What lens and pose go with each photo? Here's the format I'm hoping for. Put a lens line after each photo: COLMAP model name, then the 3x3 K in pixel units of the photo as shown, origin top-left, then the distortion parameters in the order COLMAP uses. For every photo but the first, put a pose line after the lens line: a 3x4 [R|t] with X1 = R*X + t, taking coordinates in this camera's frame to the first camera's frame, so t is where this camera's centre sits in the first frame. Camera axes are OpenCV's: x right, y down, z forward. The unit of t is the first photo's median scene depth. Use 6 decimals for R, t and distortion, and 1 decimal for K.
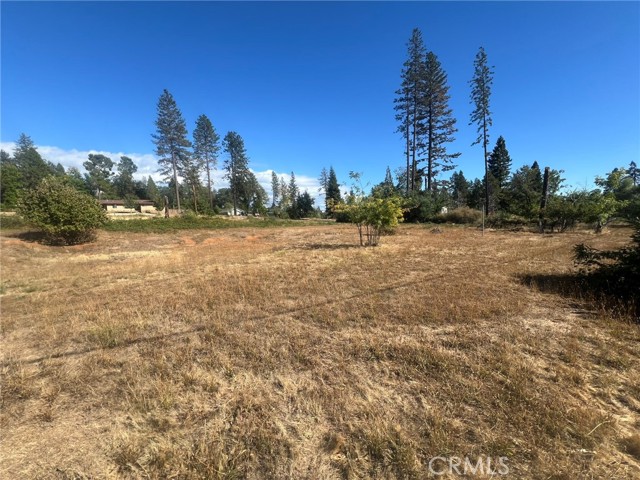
lens RADIAL K [[255.9, 0, 319.5], [0, 255.9, 240.4], [0, 0, 1]] dist [-0.002112, 0.001091]
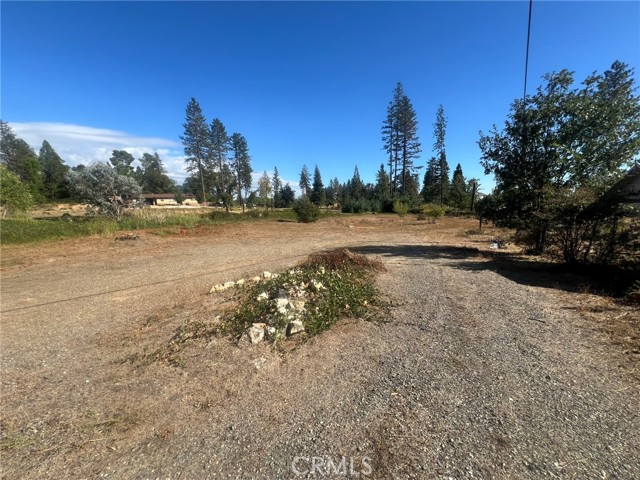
lens RADIAL K [[255.9, 0, 320.4], [0, 255.9, 241.7], [0, 0, 1]] dist [-0.002112, 0.001091]
pose [[0.975354, -0.028401, 0.218809, -0.367181], [0.017300, 0.998472, 0.052483, 0.012284], [-0.219965, -0.047404, 0.974355, -0.340675]]
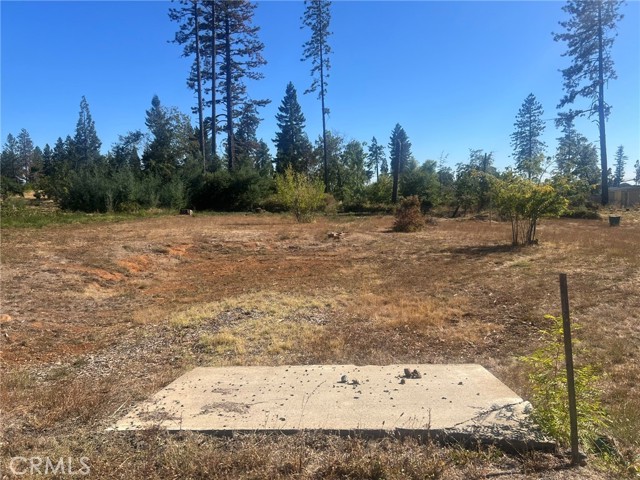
lens RADIAL K [[482.3, 0, 317.8], [0, 482.3, 235.9], [0, 0, 1]] dist [0.057083, -0.062834]
pose [[0.680791, -0.049532, 0.730801, -0.254790], [0.063178, 0.997964, 0.008785, -0.010104], [-0.729748, 0.040190, 0.682534, 0.106469]]
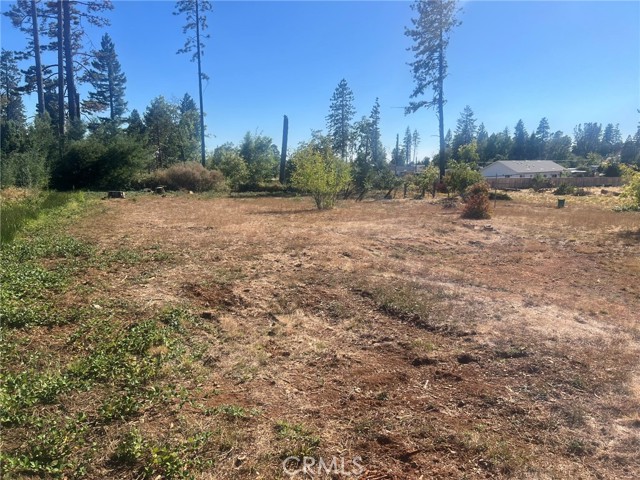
lens RADIAL K [[482.3, 0, 318.9], [0, 482.3, 229.4], [0, 0, 1]] dist [0.057083, -0.062834]
pose [[0.260346, -0.098122, 0.960517, -0.327348], [0.068739, 0.994182, 0.082930, -0.038508], [-0.963065, 0.044435, 0.265576, 0.340206]]
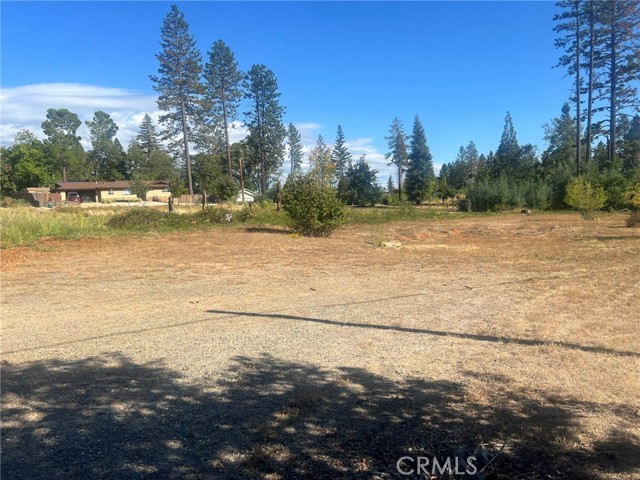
lens RADIAL K [[482.3, 0, 318.6], [0, 482.3, 240.6], [0, 0, 1]] dist [0.057083, -0.062834]
pose [[0.999015, -0.011780, -0.042773, -0.235949], [0.011305, 0.999872, -0.011349, 0.010276], [0.042901, 0.010854, 0.999020, -0.213634]]
